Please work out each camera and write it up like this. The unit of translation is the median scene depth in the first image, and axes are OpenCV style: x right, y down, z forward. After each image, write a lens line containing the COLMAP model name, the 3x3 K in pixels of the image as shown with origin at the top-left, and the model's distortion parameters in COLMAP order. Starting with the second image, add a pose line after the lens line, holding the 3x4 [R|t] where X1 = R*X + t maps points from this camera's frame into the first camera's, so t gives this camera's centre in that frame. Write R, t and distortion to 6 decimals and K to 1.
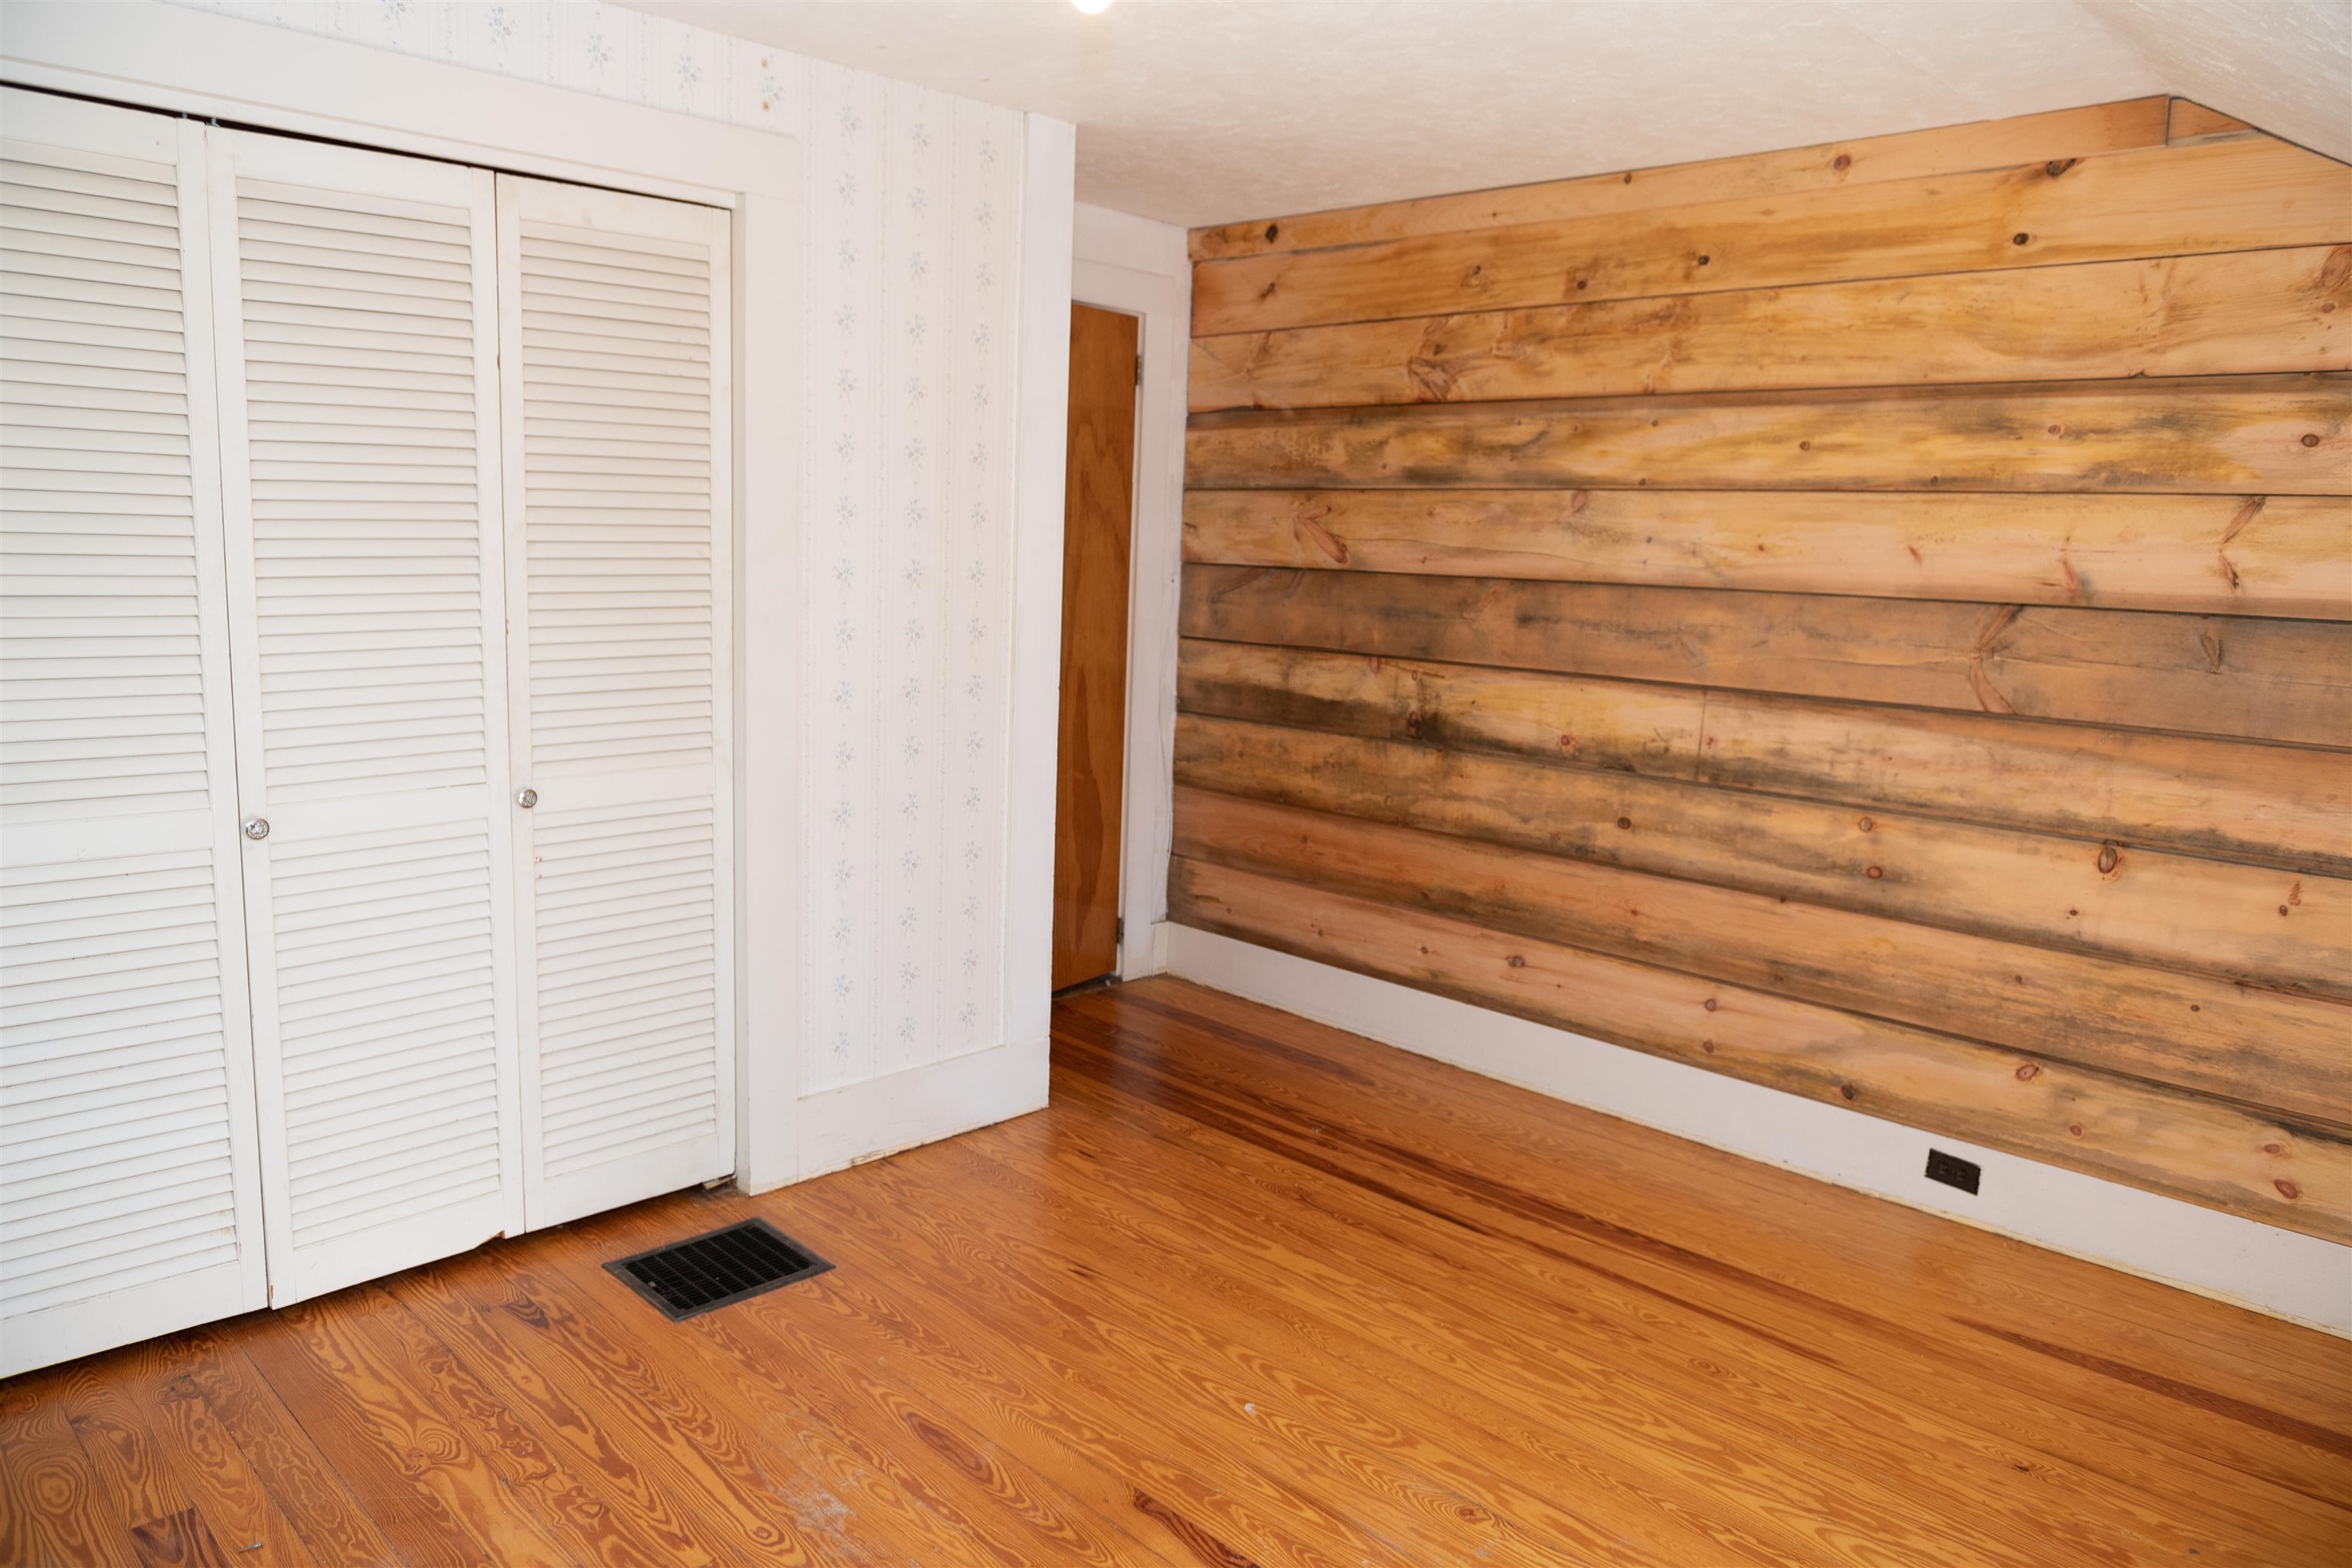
lens RADIAL K [[1595.5, 0, 1176.0], [0, 1595.5, 784.0], [0, 0, 1]] dist [-0.021994, -0.004654]
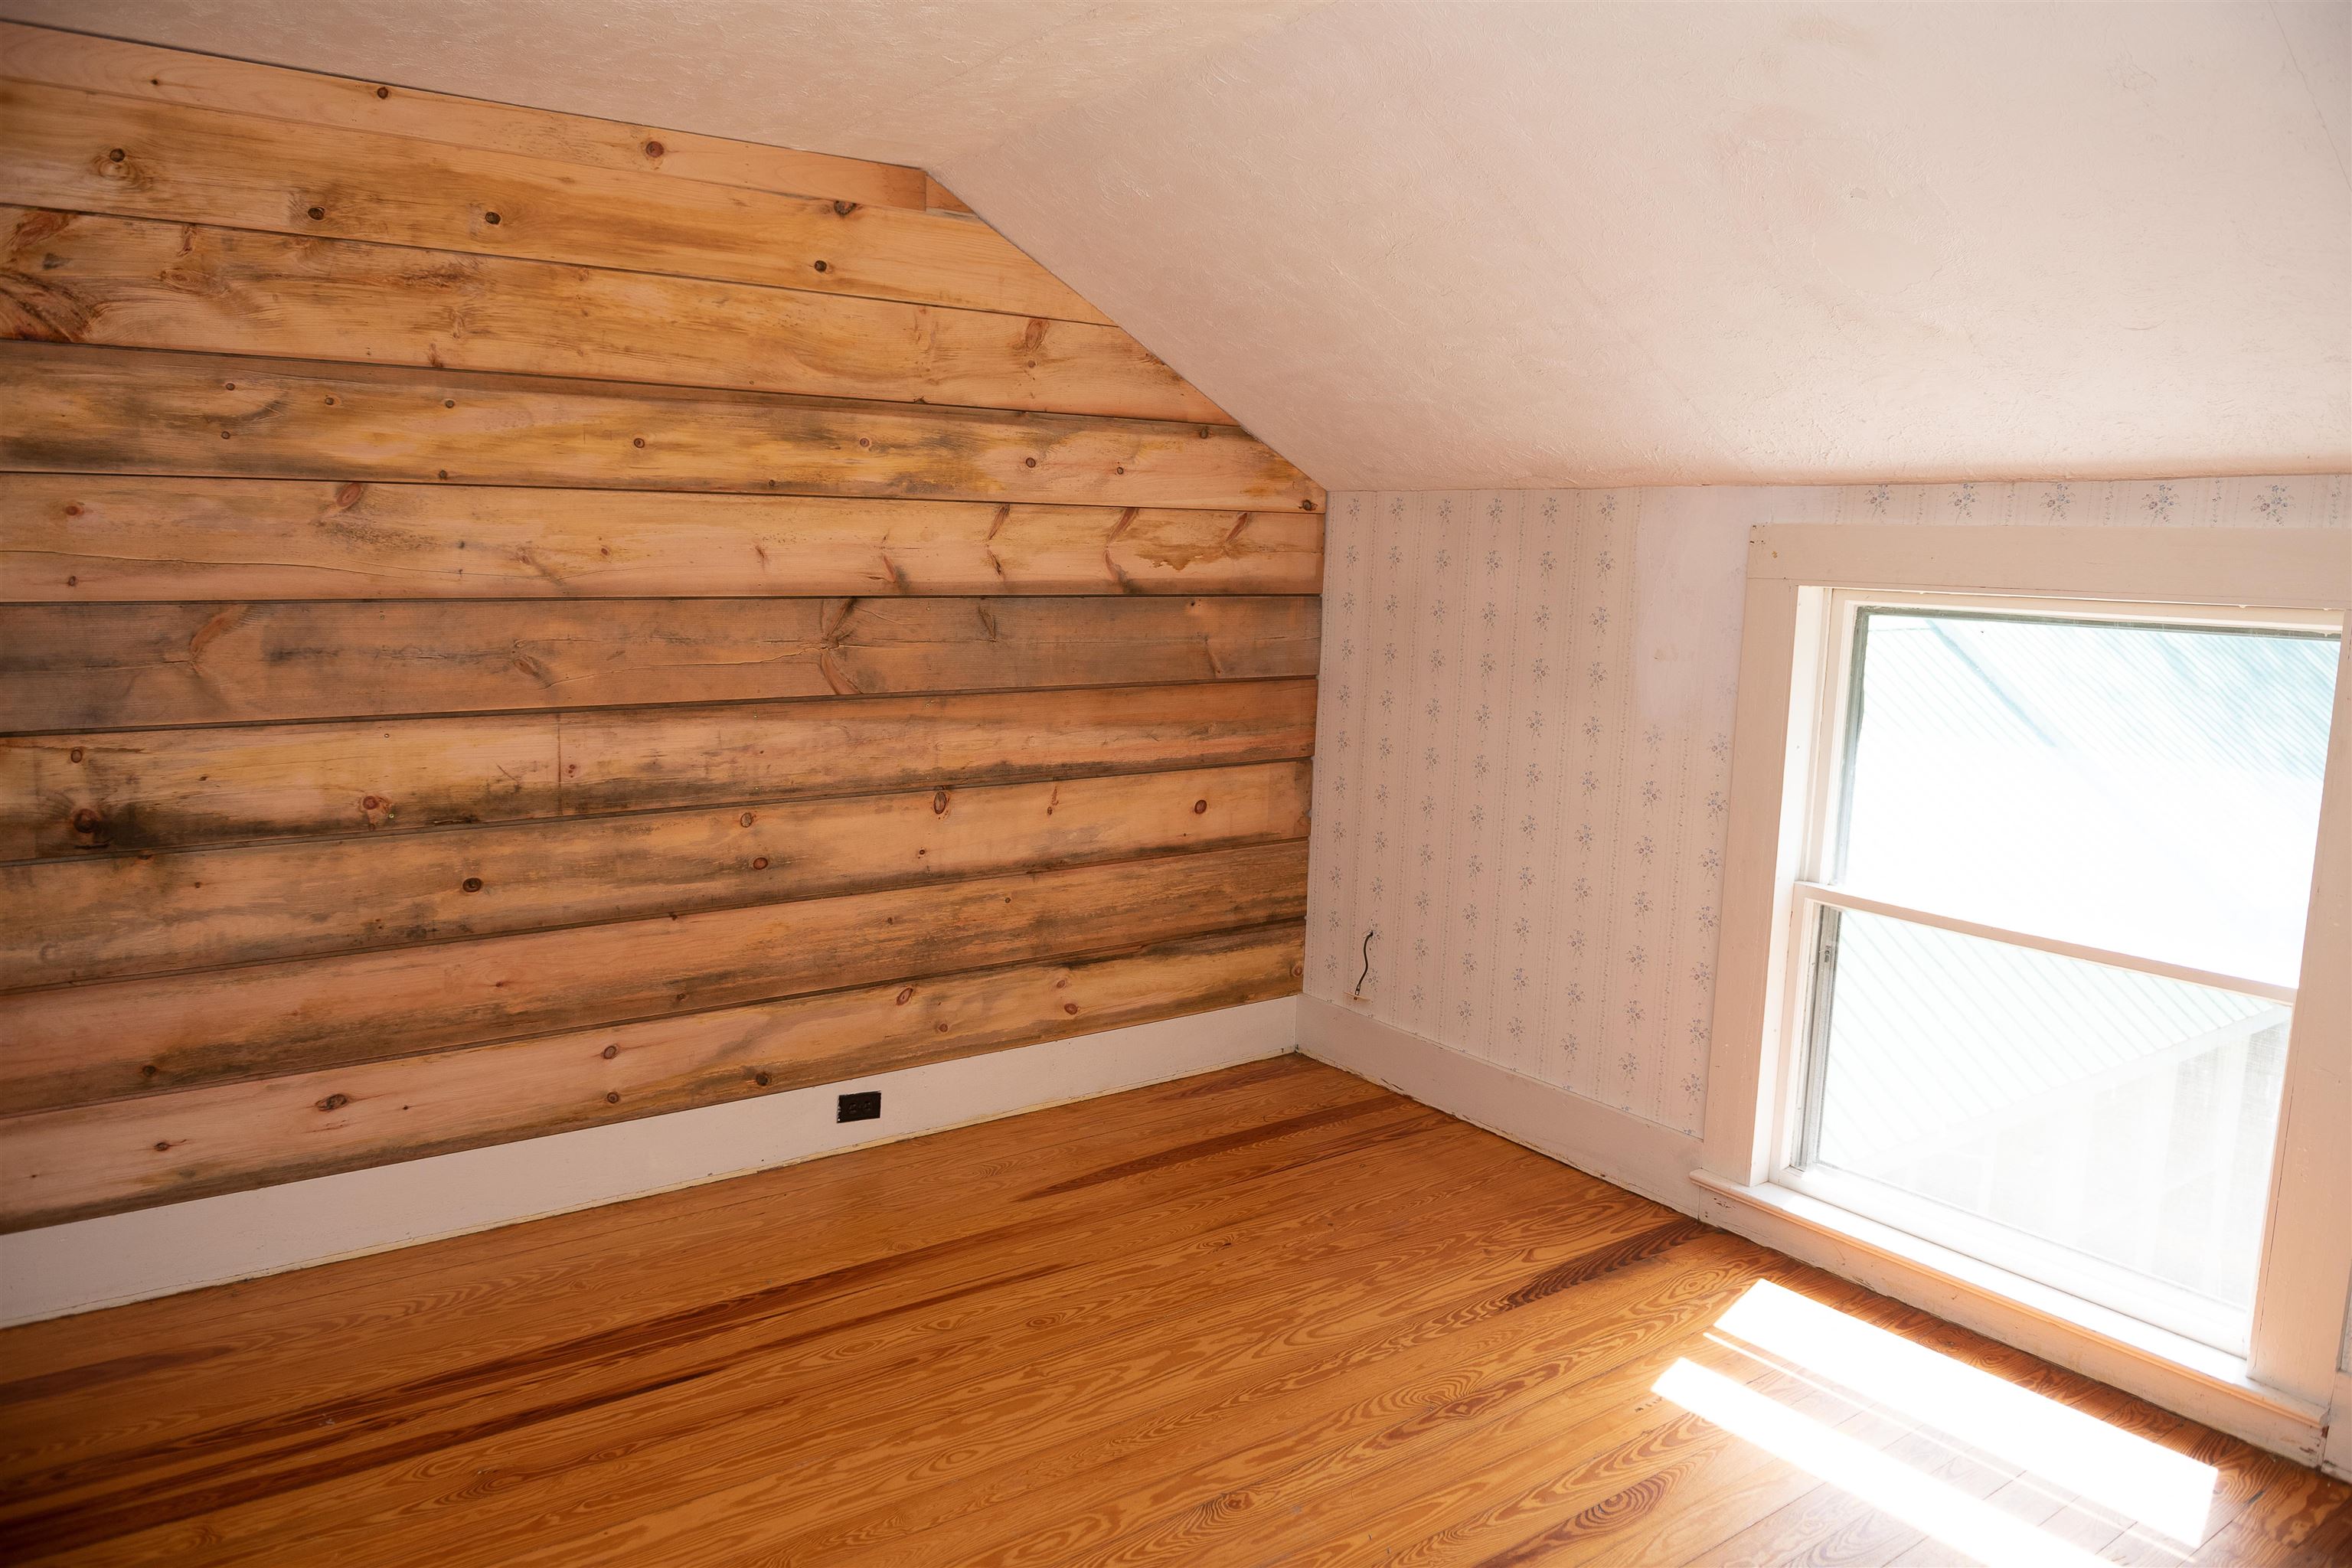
lens RADIAL K [[1595.5, 0, 1176.0], [0, 1595.5, 784.0], [0, 0, 1]] dist [-0.021994, -0.004654]
pose [[0.162823, -0.172198, 0.971512, -0.505599], [0.141911, 0.978502, 0.149653, -0.109883], [-0.976396, 0.113501, 0.183760, 0.533778]]
